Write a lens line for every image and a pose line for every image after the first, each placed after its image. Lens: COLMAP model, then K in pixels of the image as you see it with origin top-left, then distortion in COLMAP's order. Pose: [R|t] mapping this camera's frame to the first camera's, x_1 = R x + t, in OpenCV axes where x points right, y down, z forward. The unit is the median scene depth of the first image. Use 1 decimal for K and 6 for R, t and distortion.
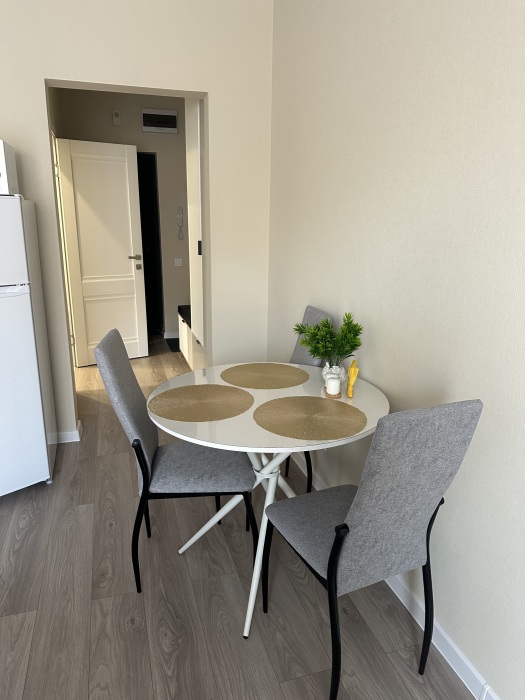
lens RADIAL K [[493.6, 0, 253.5], [0, 493.6, 351.9], [0, 0, 1]] dist [0.037239, -0.028877]
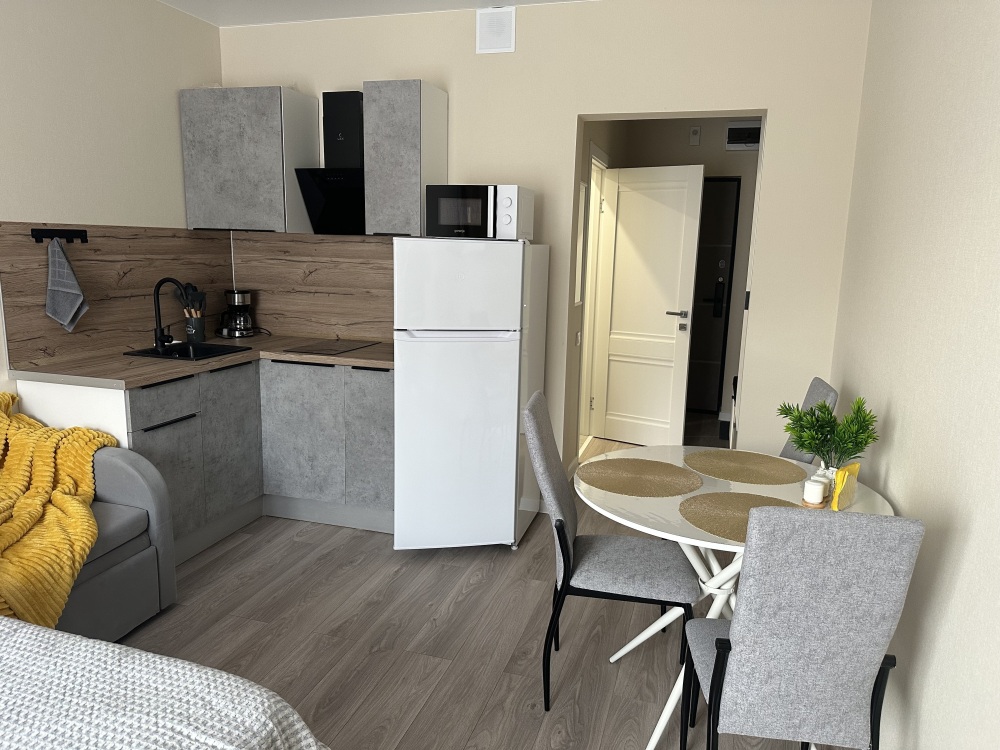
lens RADIAL K [[682.5, 0, 504.8], [0, 682.5, 364.5], [0, 0, 1]] dist [0.119130, -0.157537]
pose [[0.840308, 0.102203, -0.532388, 0.257007], [-0.159161, 0.985300, -0.062066, 0.016680], [0.518218, 0.136890, 0.844222, -0.134692]]
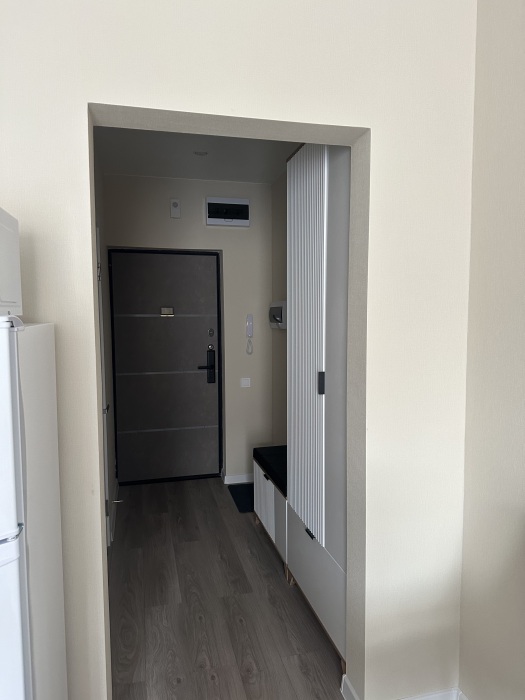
lens RADIAL K [[492.6, 0, 262.5], [0, 492.6, 350.0], [0, 0, 1]] dist [0.208812, -0.295254]
pose [[0.999262, -0.018113, -0.033887, -0.271741], [0.010993, 0.979823, -0.199567, -0.217599], [0.036818, 0.199047, 0.979298, 0.650888]]
